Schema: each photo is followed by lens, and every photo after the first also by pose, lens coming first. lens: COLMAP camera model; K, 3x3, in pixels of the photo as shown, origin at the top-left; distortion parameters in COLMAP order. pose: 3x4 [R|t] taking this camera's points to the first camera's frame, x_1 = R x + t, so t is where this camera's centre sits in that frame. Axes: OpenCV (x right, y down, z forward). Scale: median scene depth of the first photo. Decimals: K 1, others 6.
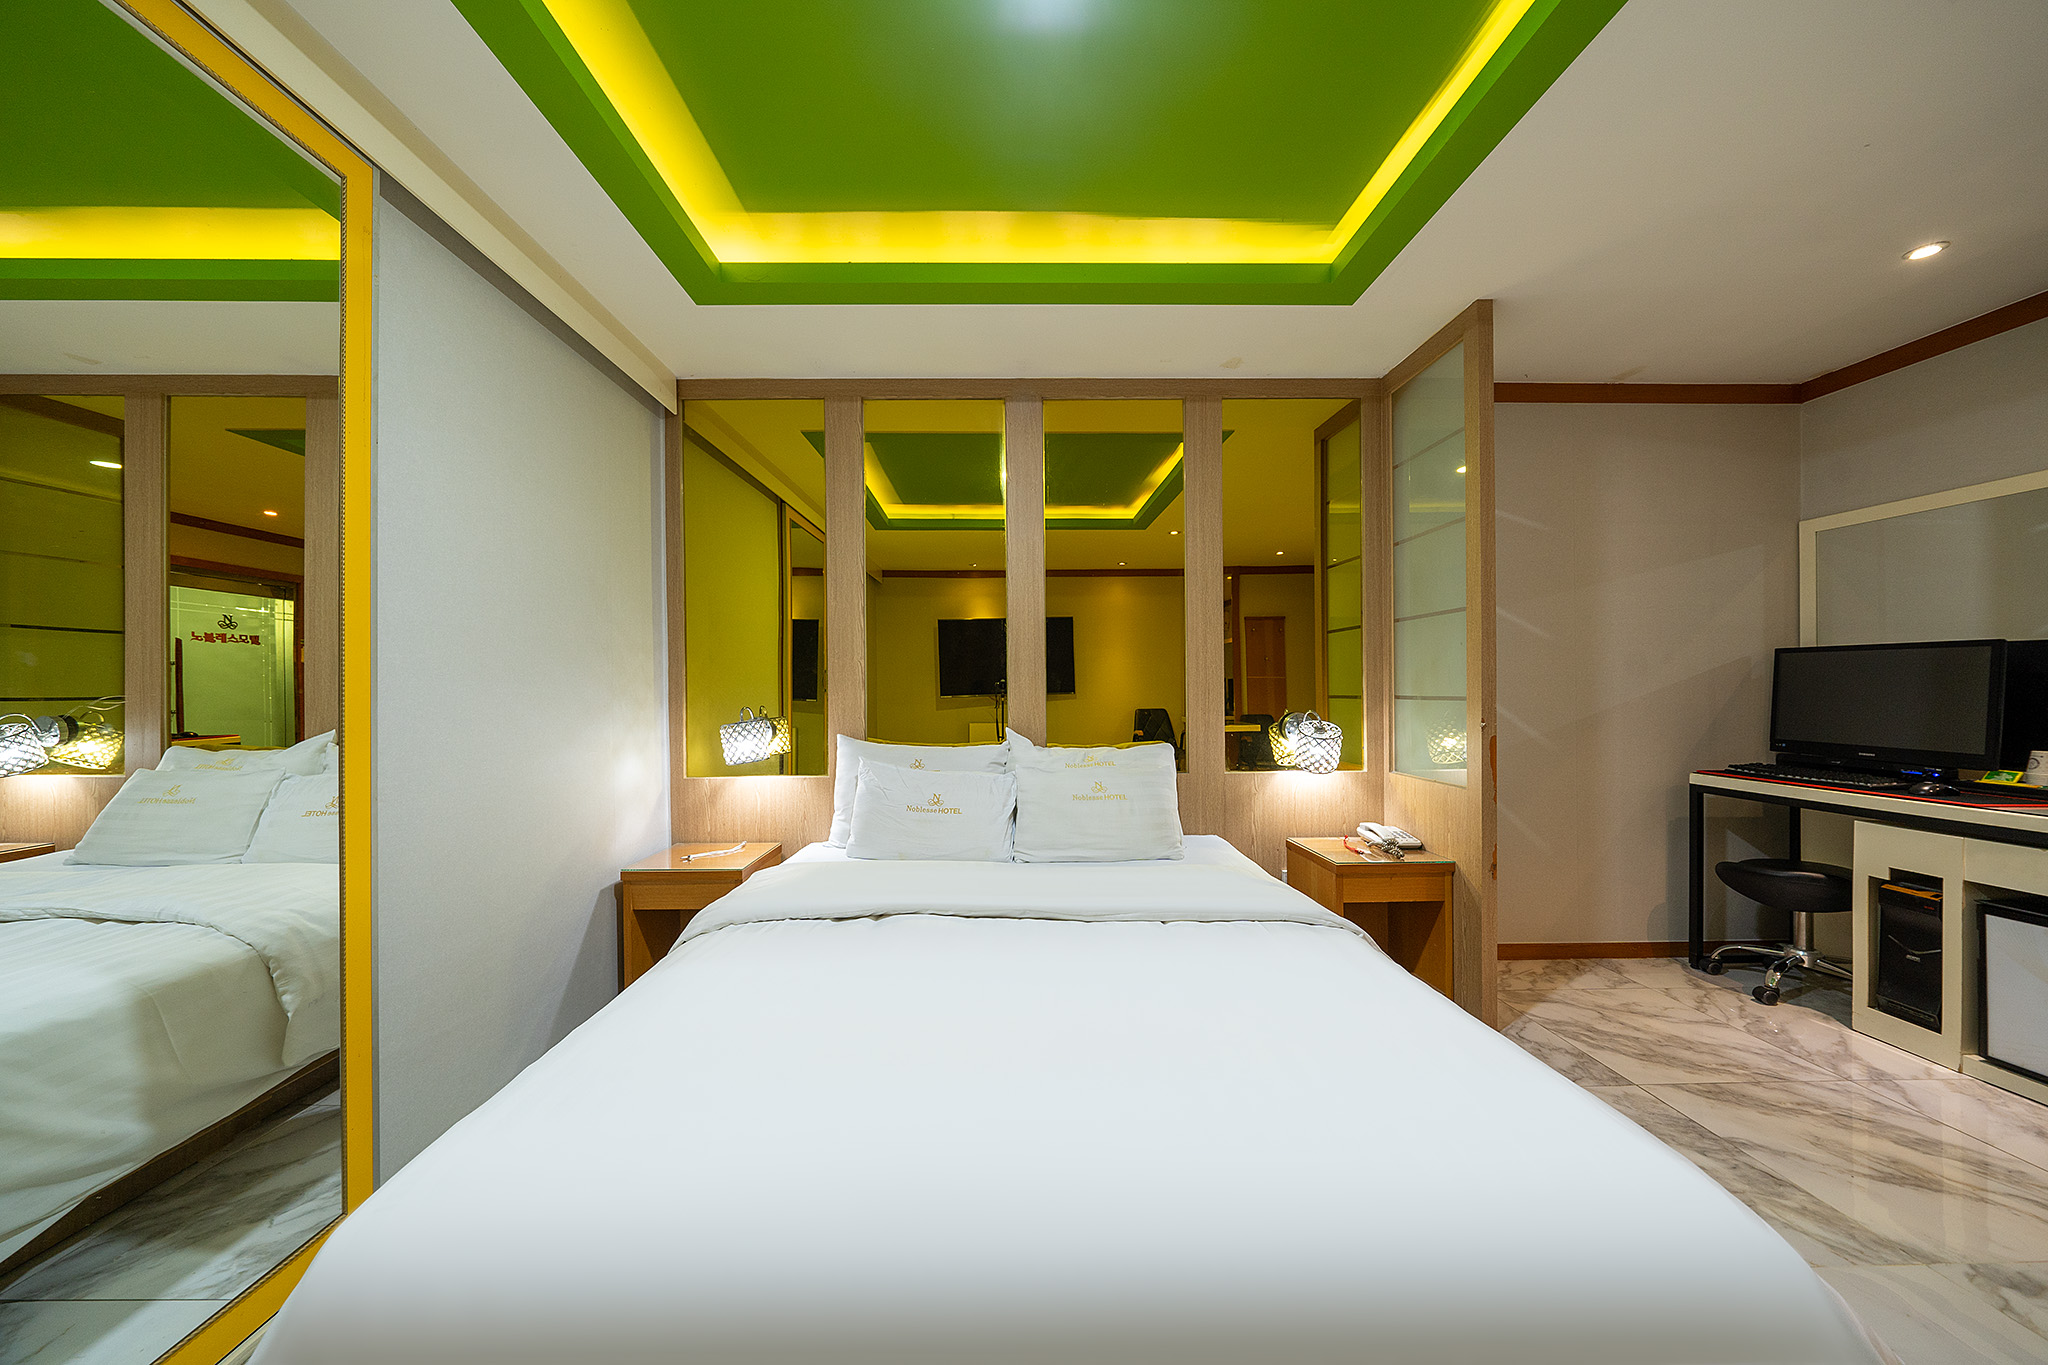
lens RADIAL K [[706.6, 0, 1028.3], [0, 706.6, 693.9], [0, 0, 1]] dist [-0.005769, 0.000647]
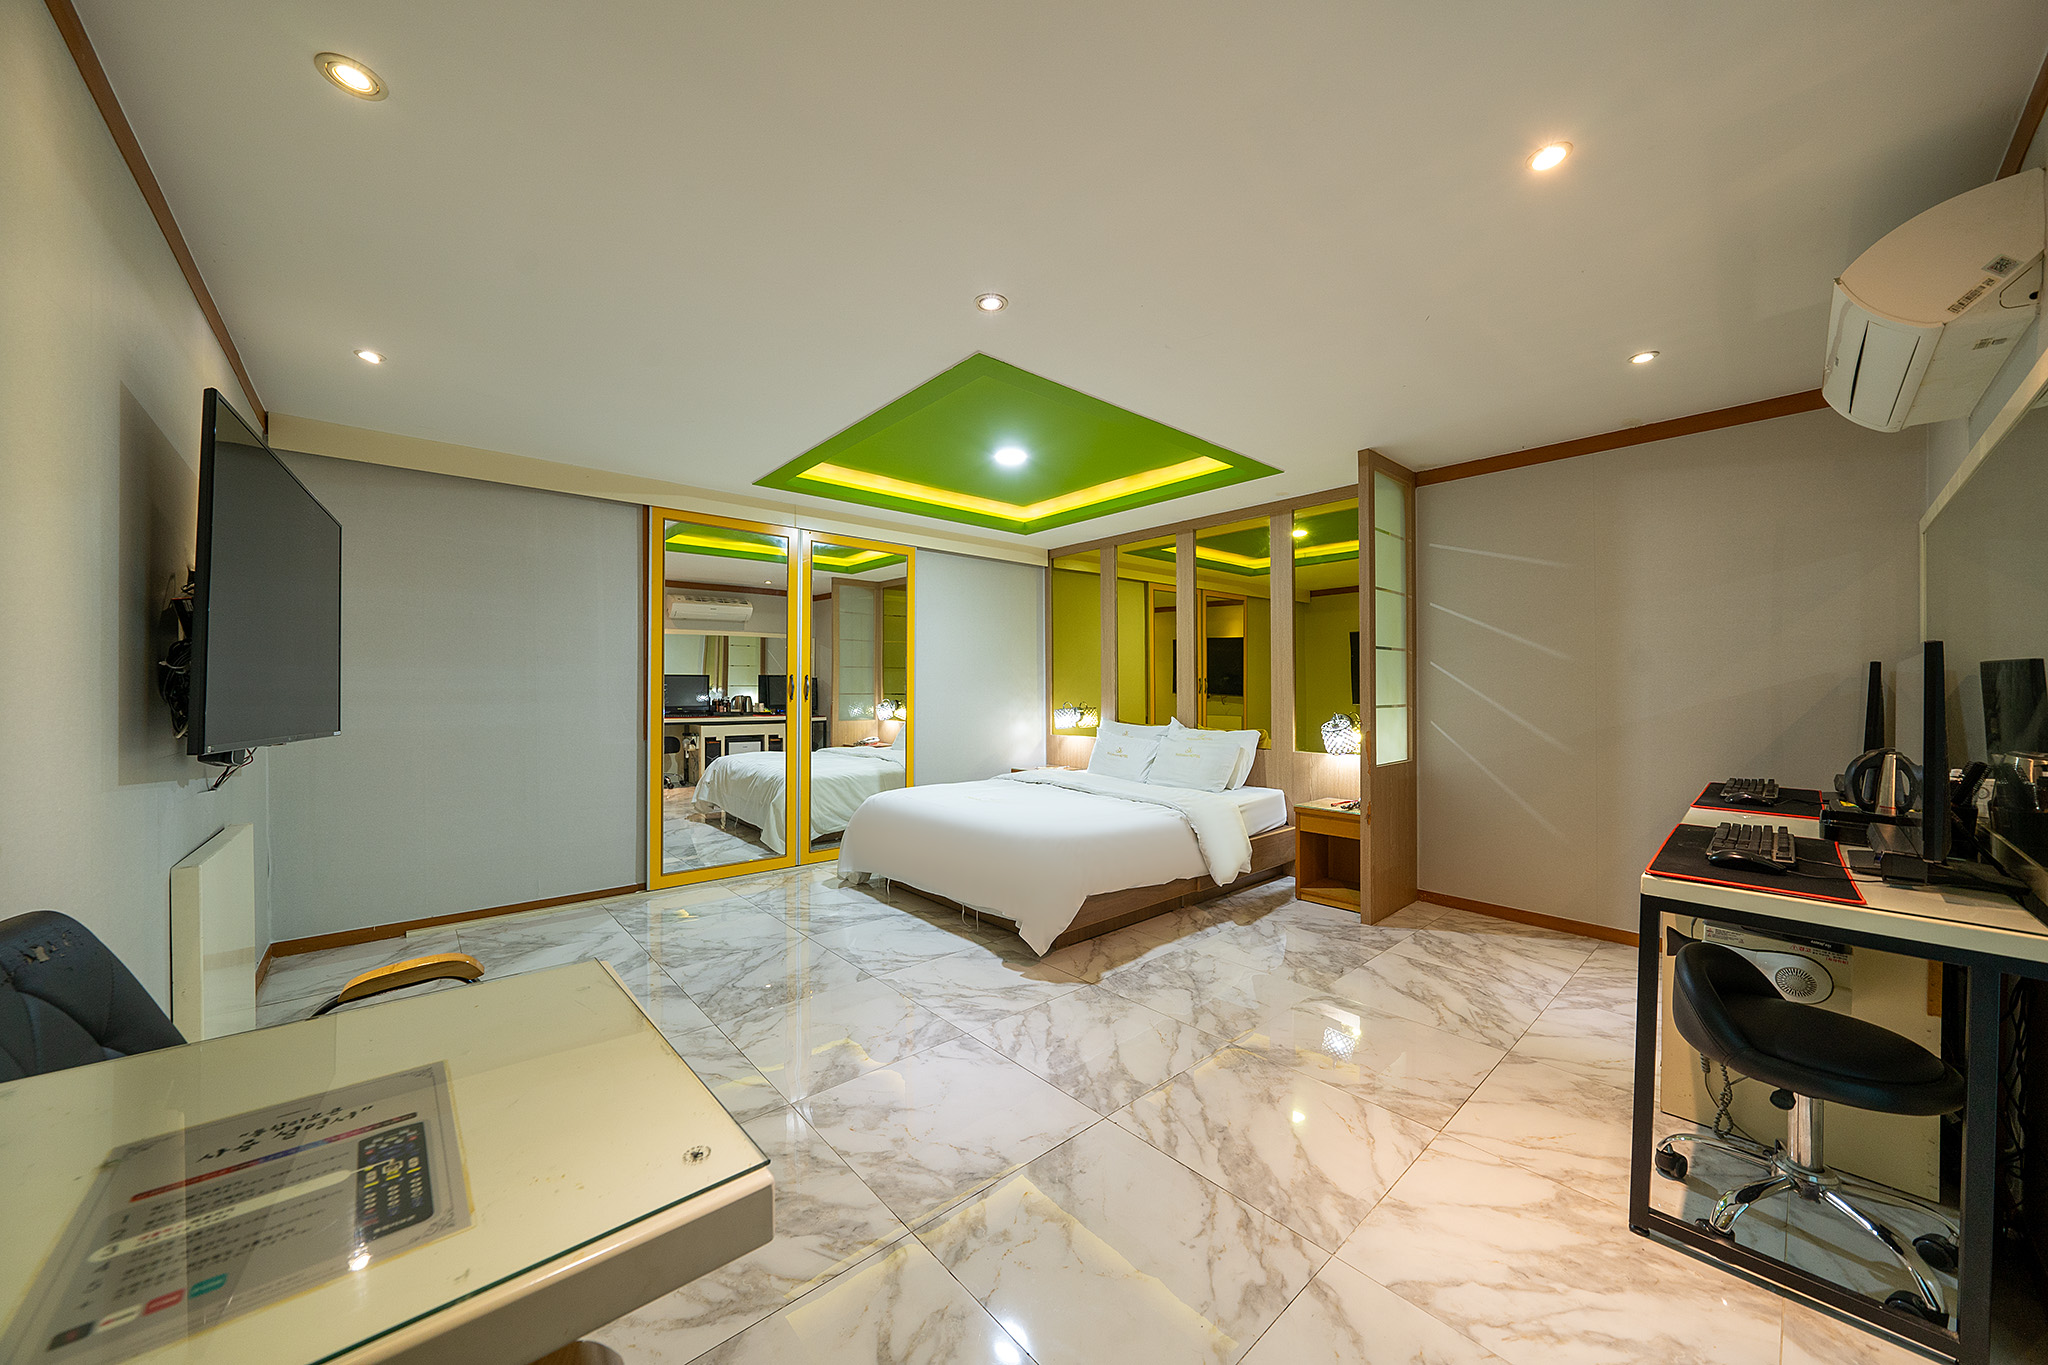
lens RADIAL K [[706.6, 0, 1015.0], [0, 706.6, 686.2], [0, 0, 1]] dist [-0.005769, 0.000647]
pose [[0.649198, 0.005029, -0.760603, 1.148367], [-0.005884, 0.999981, 0.001589, -0.032474], [0.760597, 0.003444, 0.649216, -0.509274]]
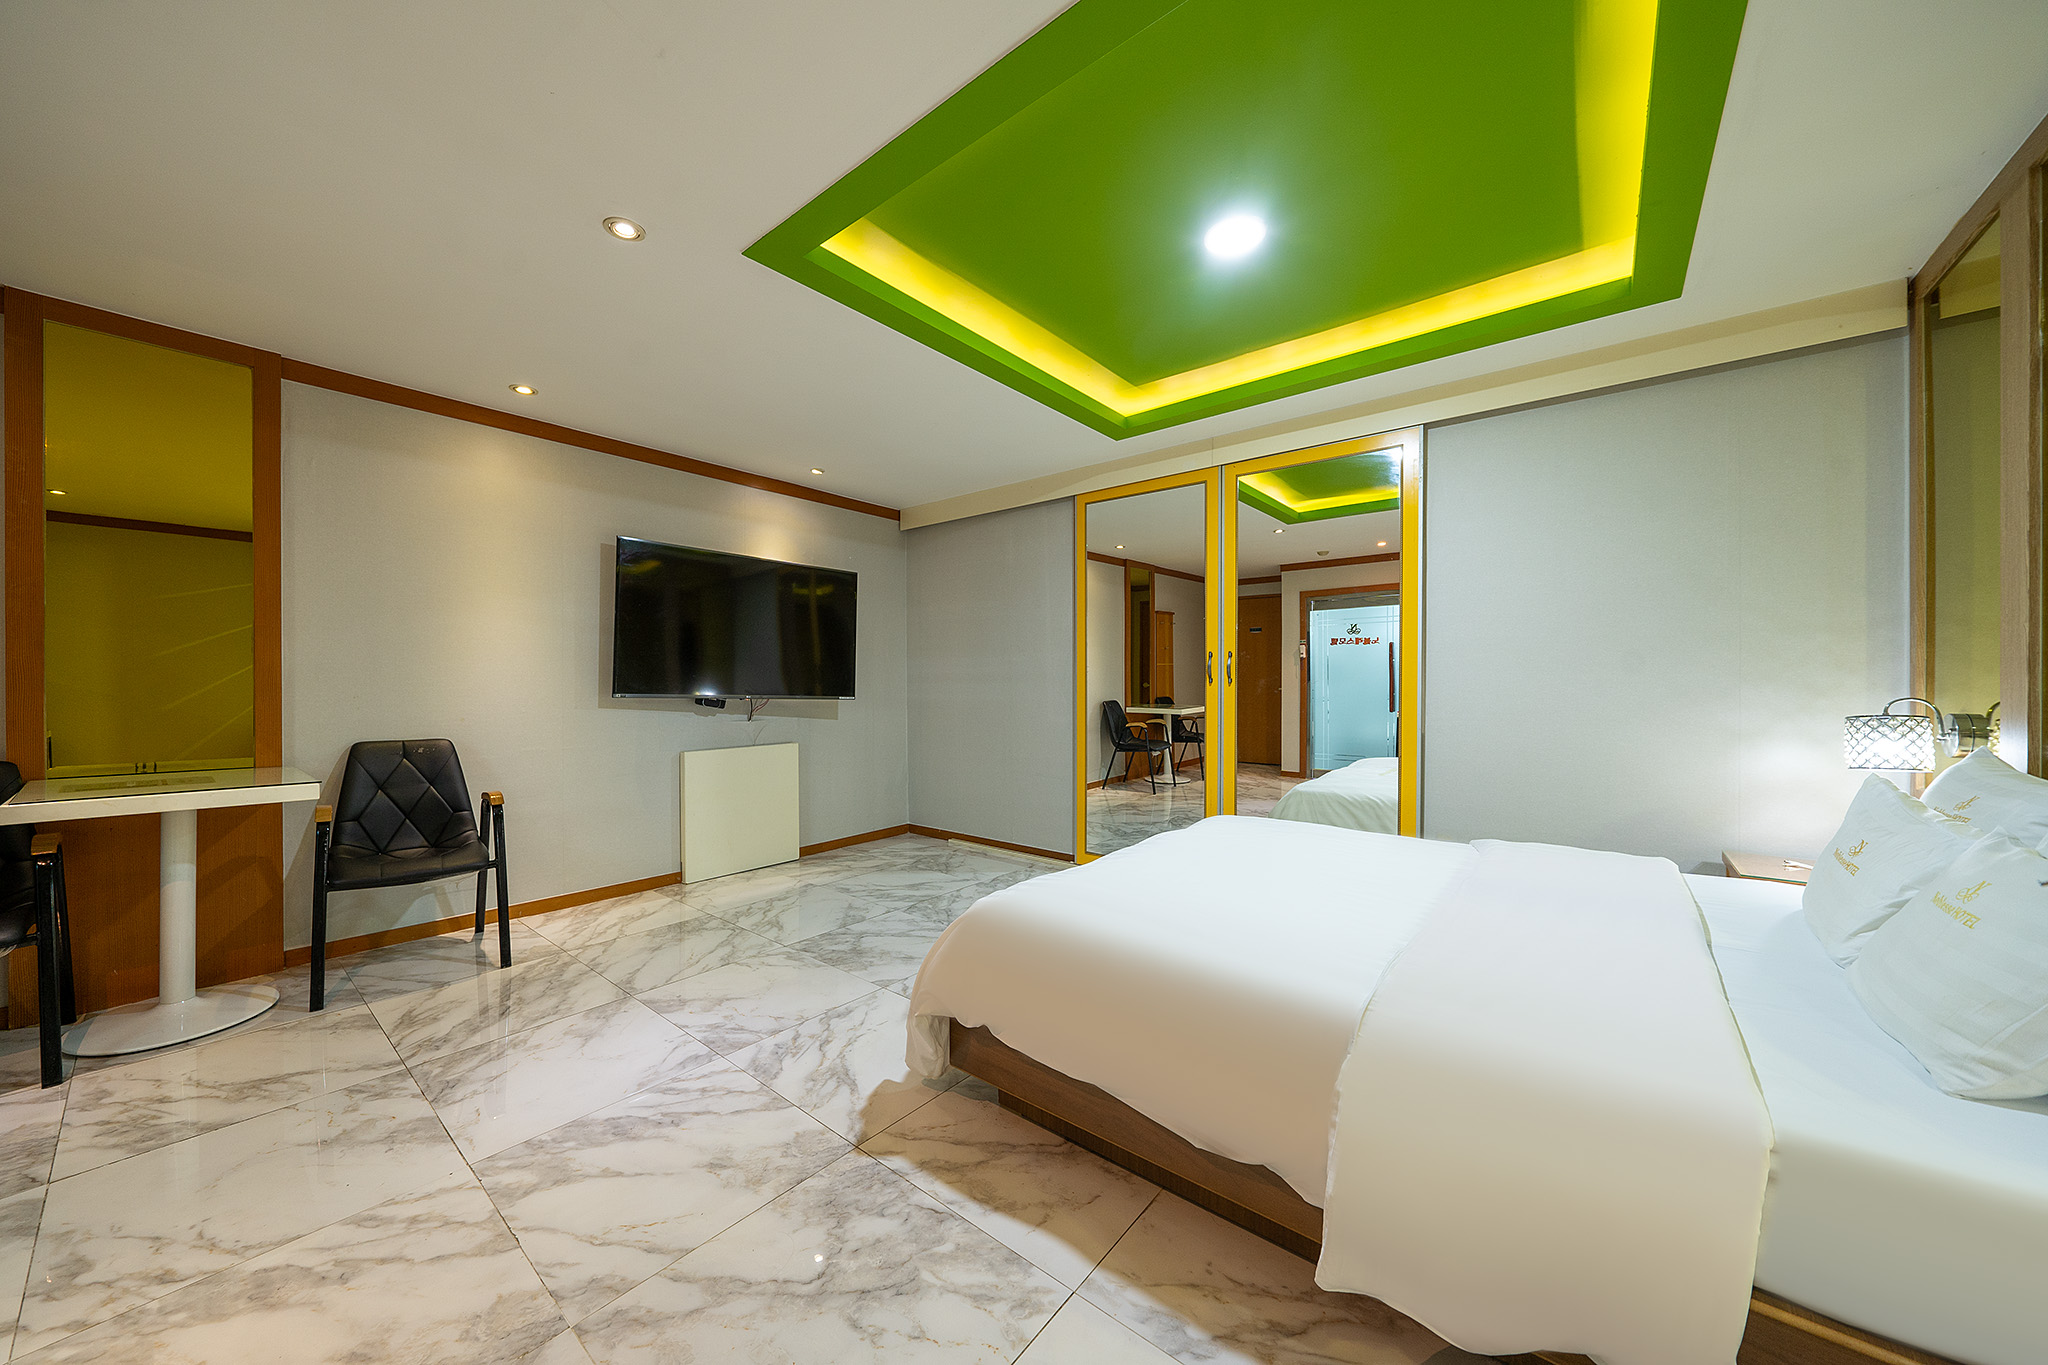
lens RADIAL K [[706.6, 0, 1026.2], [0, 706.6, 682.7], [0, 0, 1]] dist [-0.005769, 0.000647]
pose [[-0.646653, 0.009939, -0.762720, 0.813989], [0.004485, 0.999947, 0.009228, -0.020579], [0.762771, 0.002547, -0.646664, 0.801637]]
